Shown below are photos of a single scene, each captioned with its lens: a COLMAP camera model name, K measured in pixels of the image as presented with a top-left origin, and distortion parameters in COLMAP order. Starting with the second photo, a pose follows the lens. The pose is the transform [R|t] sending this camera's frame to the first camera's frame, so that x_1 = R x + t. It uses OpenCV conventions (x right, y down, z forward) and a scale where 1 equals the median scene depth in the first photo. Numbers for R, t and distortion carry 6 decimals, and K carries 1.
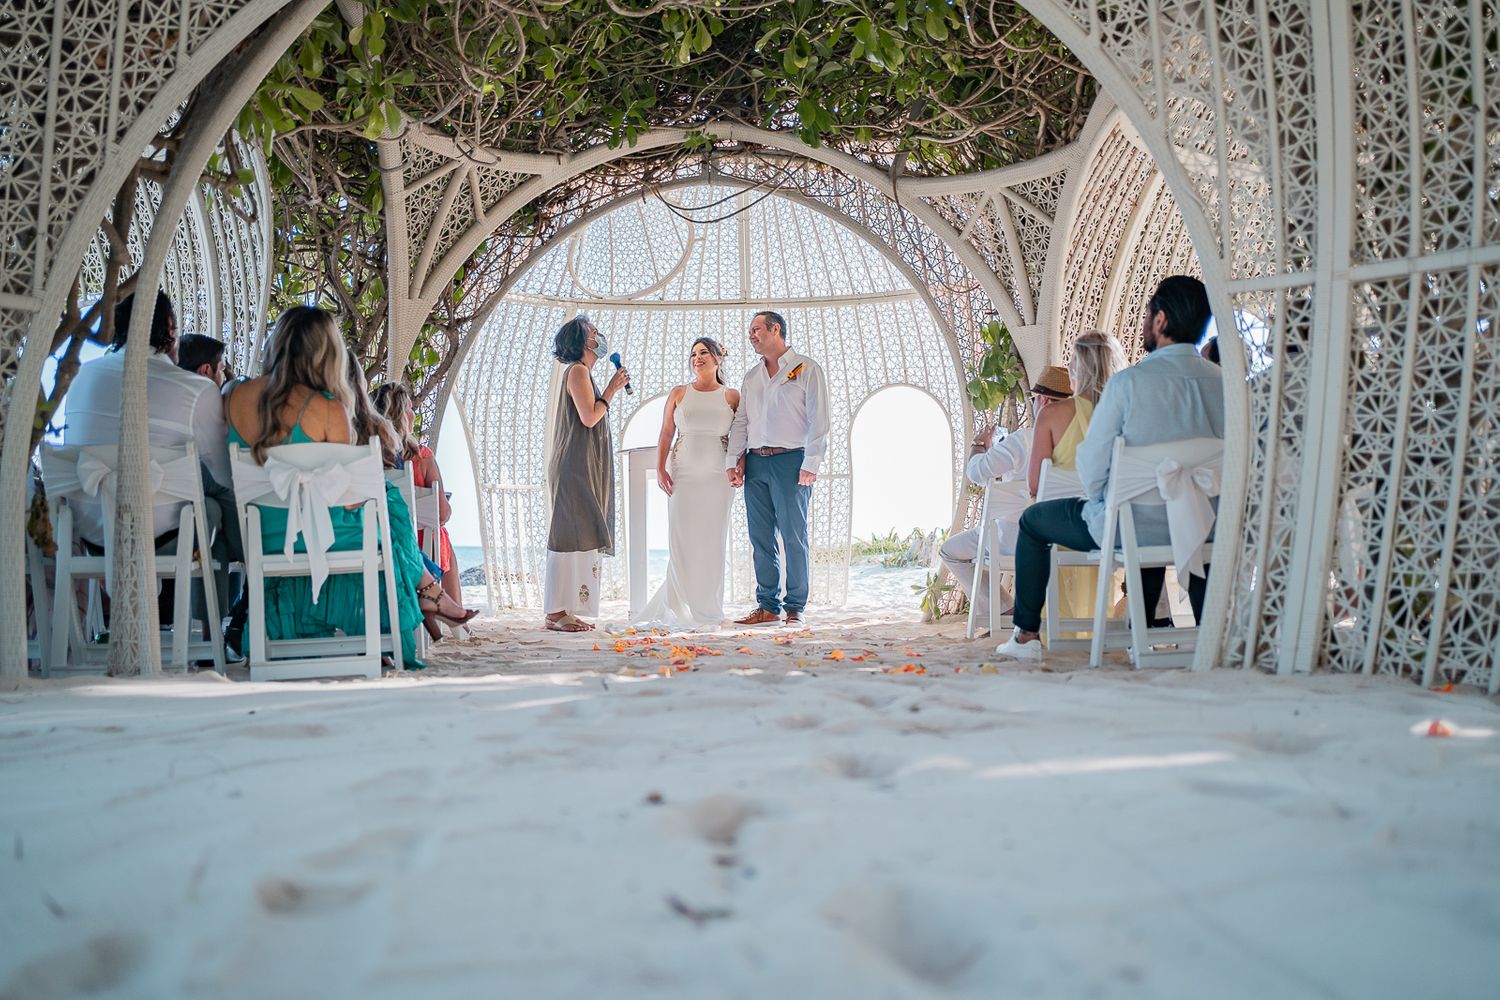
lens RADIAL K [[1536.6, 0, 748.0], [0, 1536.6, 494.9], [0, 0, 1]] dist [0.035634, 0.000000]
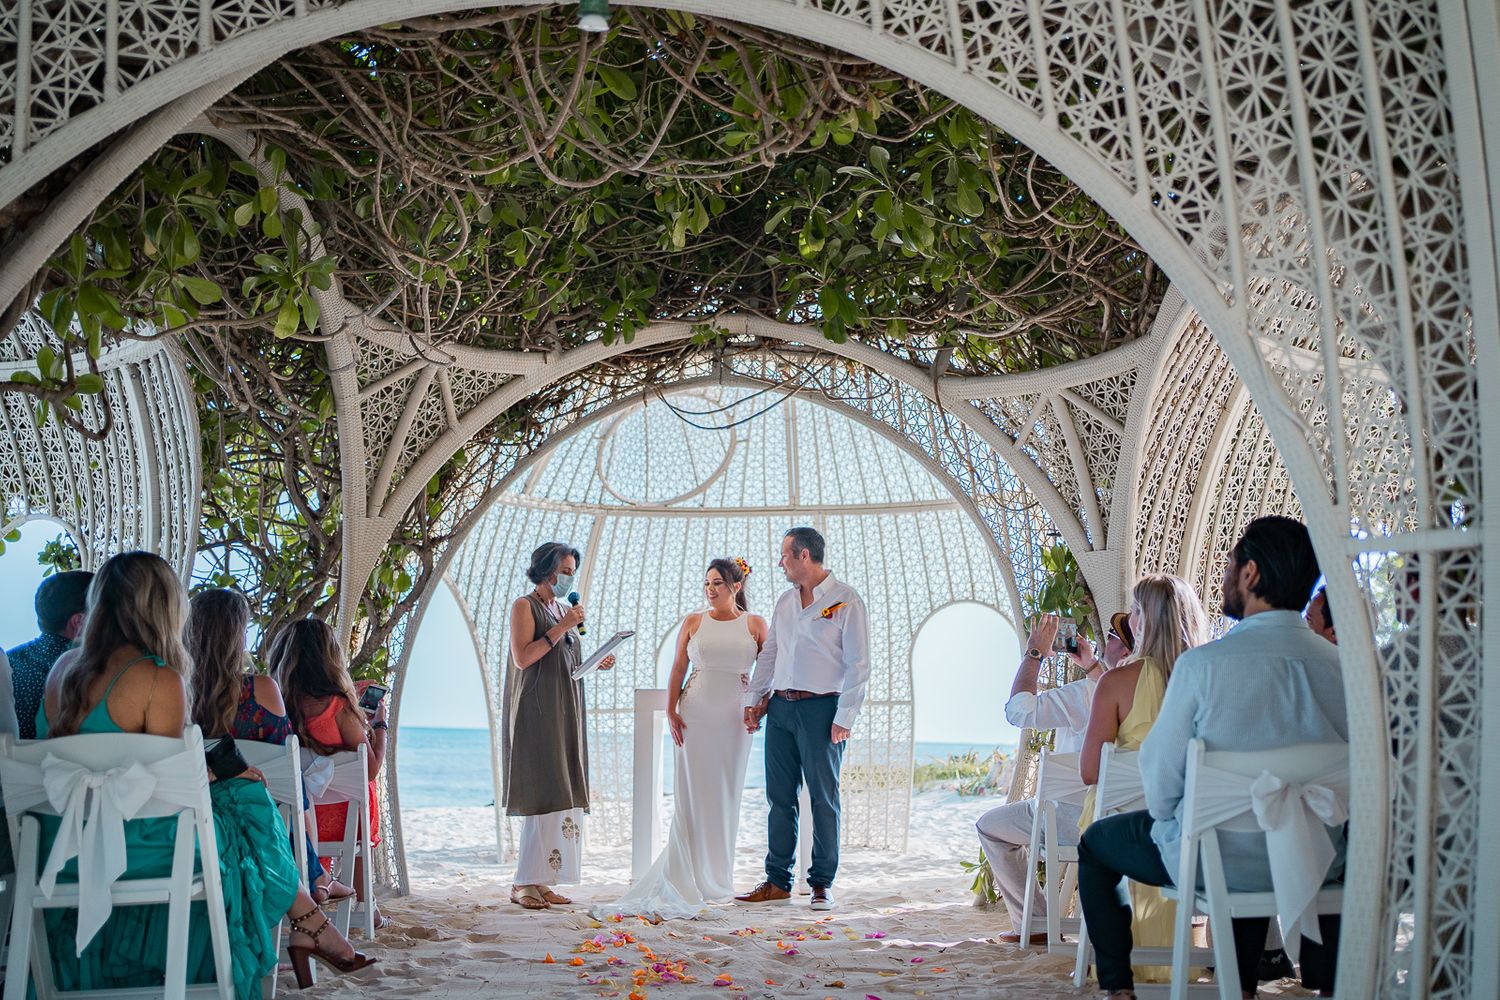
lens RADIAL K [[1536.6, 0, 750.3], [0, 1536.6, 506.8], [0, 0, 1]] dist [0.035634, 0.000000]
pose [[0.998001, 0.003292, -0.063116, 0.048064], [-0.010433, 0.993524, -0.113145, -0.038128], [0.062335, 0.113577, 0.991572, 0.160528]]
